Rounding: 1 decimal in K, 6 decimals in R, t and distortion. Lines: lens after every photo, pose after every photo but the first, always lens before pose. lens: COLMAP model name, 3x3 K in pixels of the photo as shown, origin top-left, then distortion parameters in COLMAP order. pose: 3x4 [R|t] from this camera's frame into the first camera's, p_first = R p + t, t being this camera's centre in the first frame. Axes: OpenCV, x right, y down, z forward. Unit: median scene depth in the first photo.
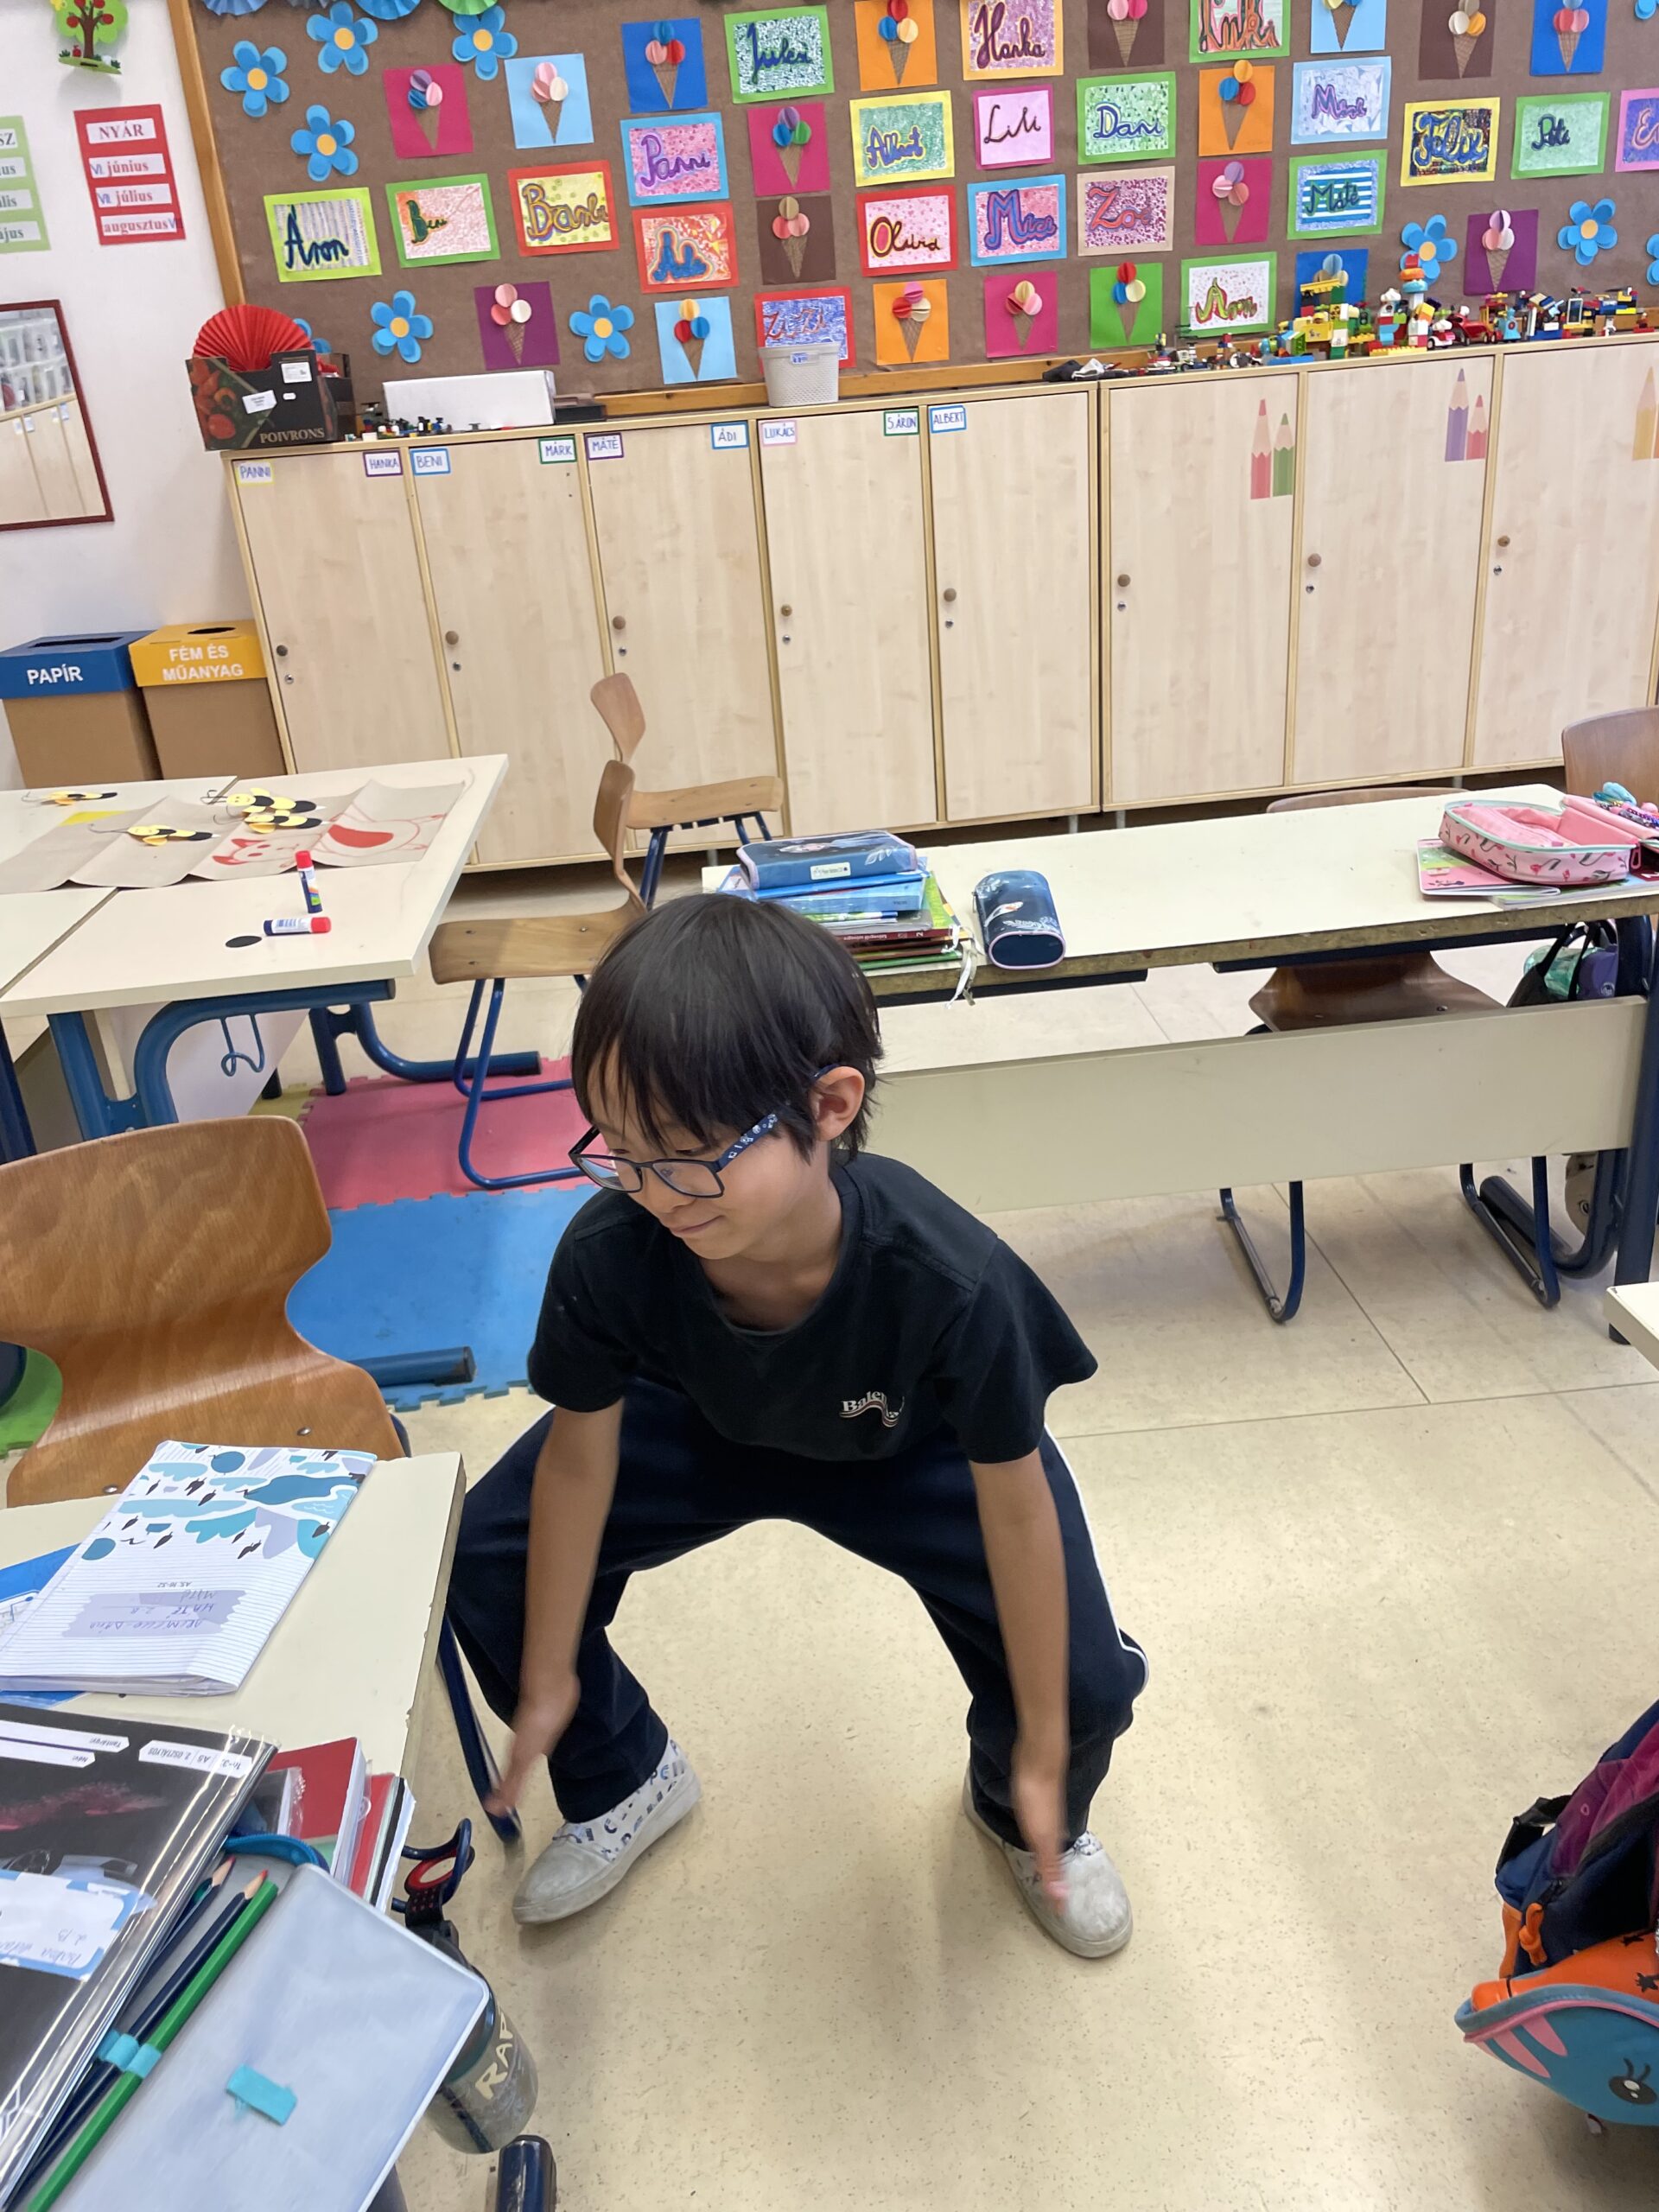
lens RADIAL K [[1658.2, 0, 850.4], [0, 1658.2, 1084.4], [0, 0, 1]] dist [0.074545, -0.109467]
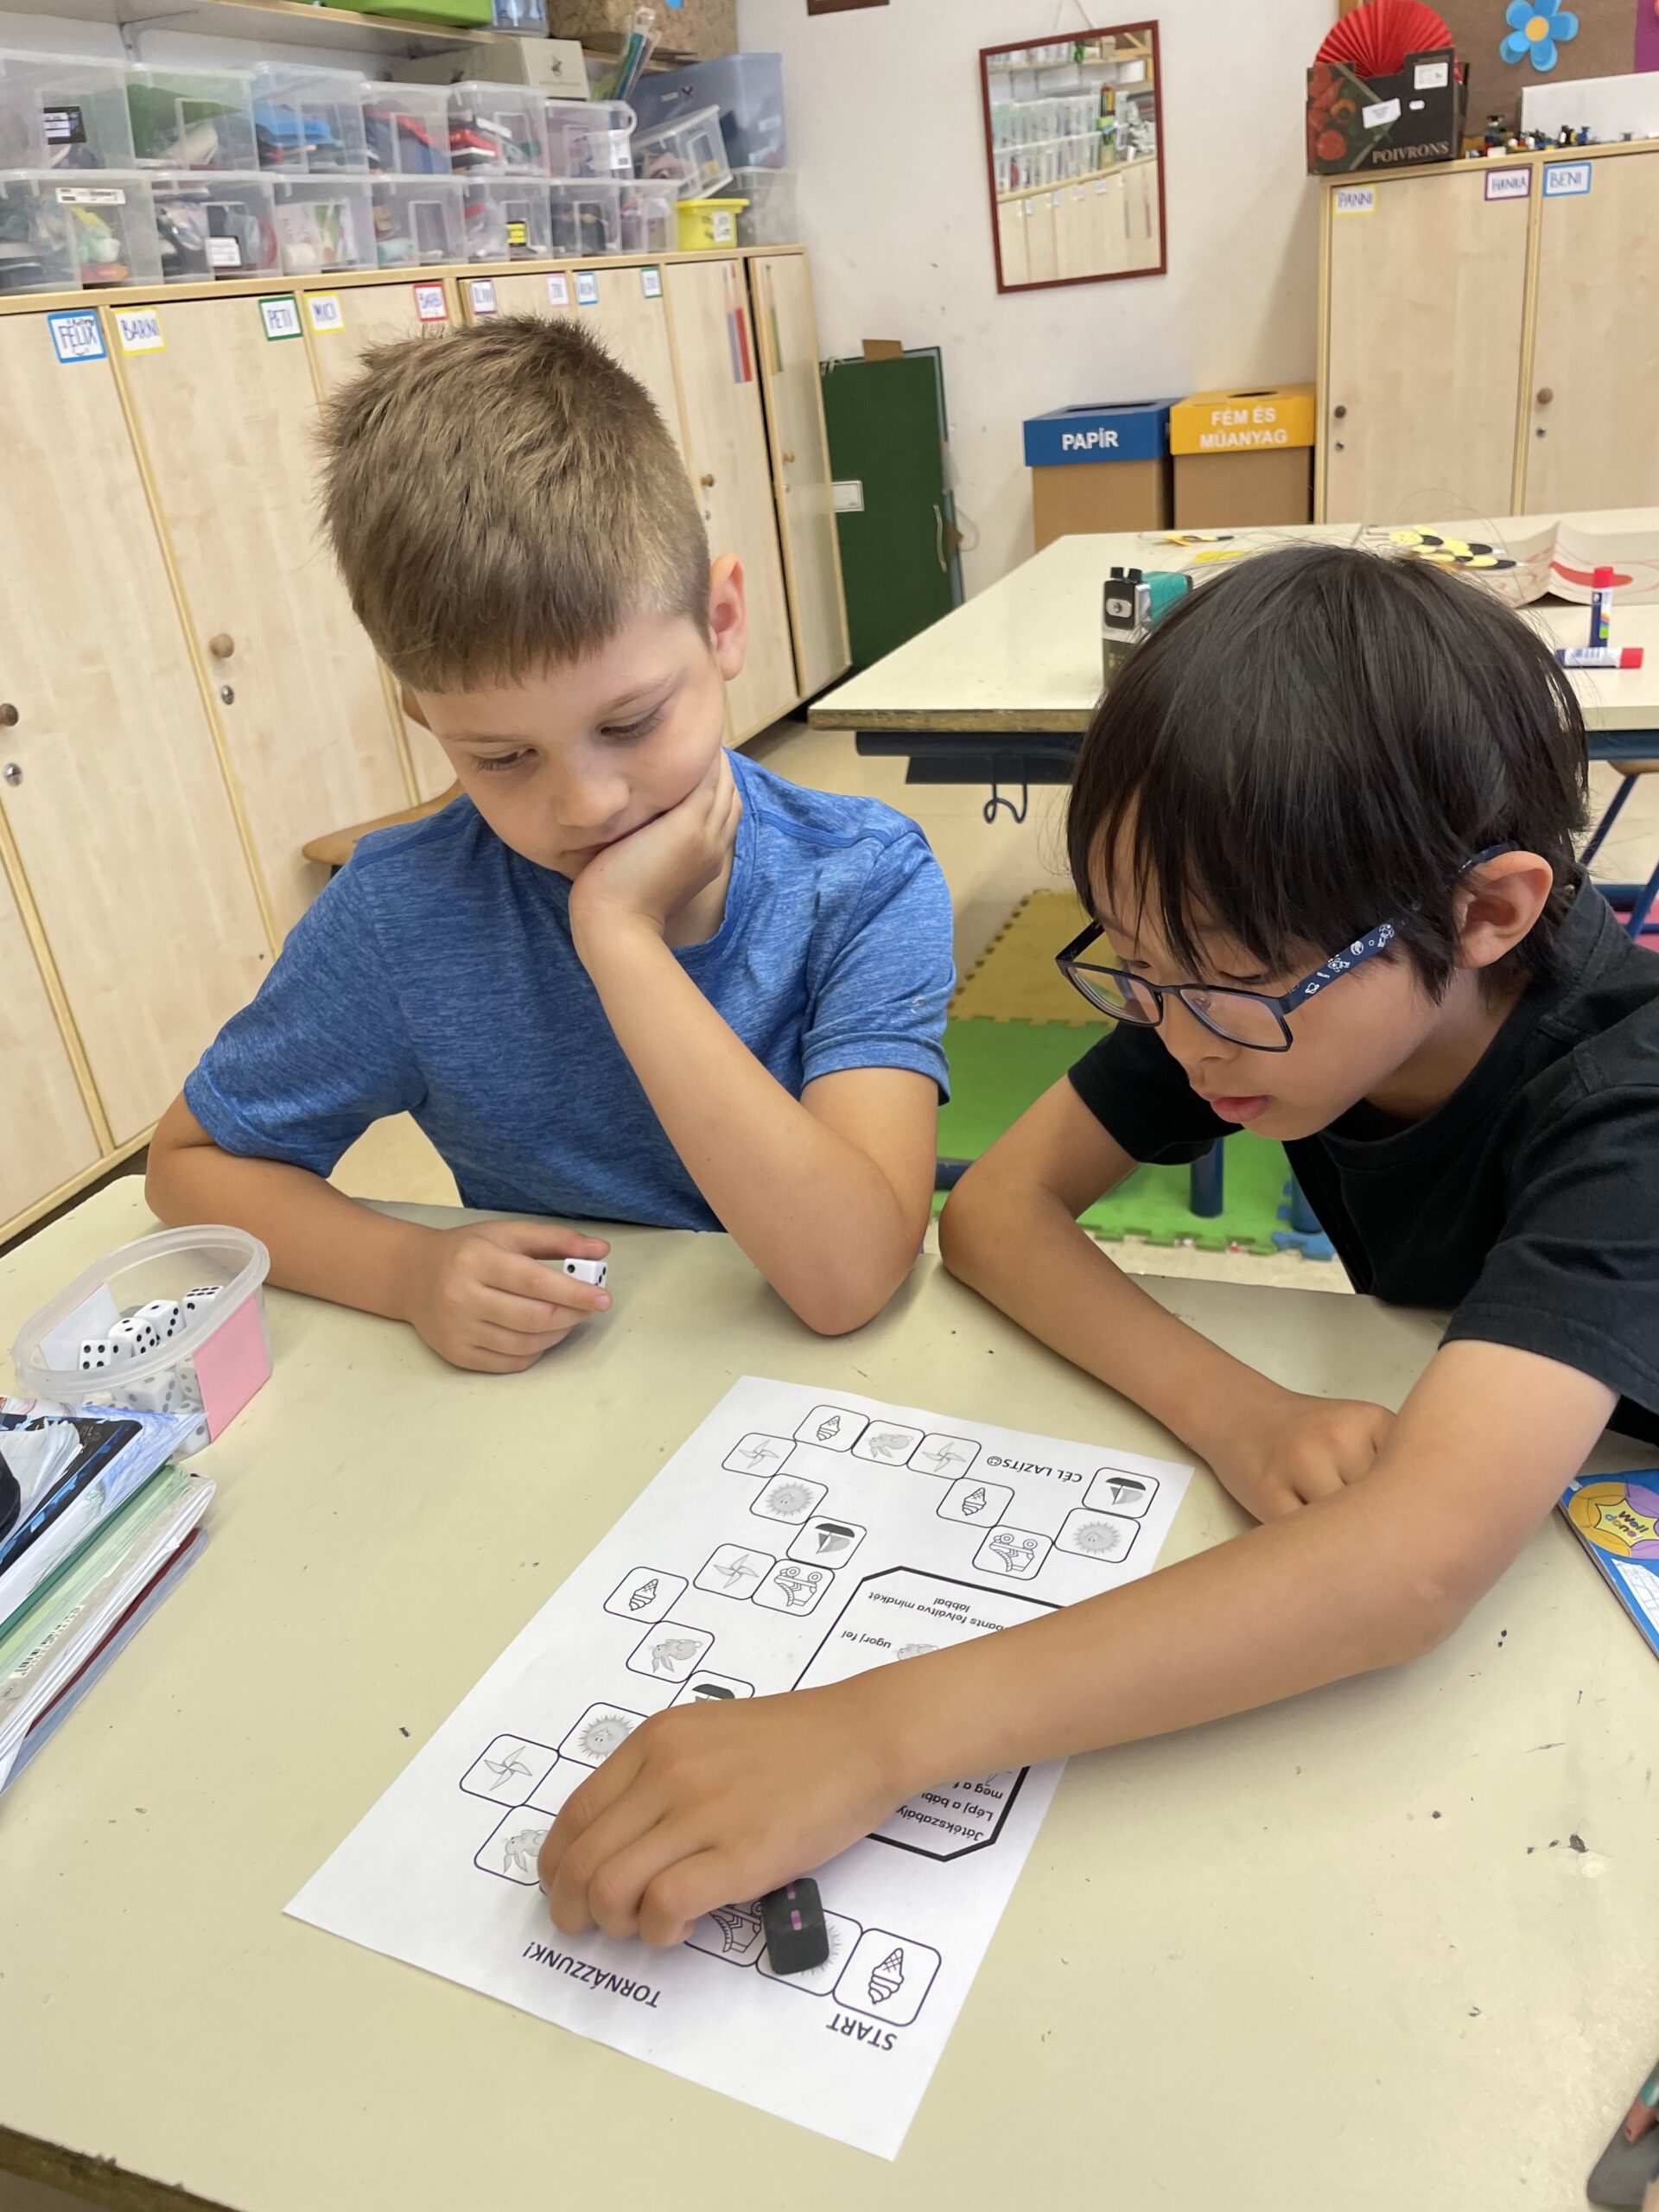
lens RADIAL K [[1658.2, 0, 850.4], [0, 1658.2, 1084.4], [0, 0, 1]] dist [0.074545, -0.109467]
pose [[0.902252, 0.165947, -0.397999, -0.159254], [-0.136356, 0.985420, 0.101759, 0.037017], [0.409083, -0.037543, 0.911725, 0.068578]]
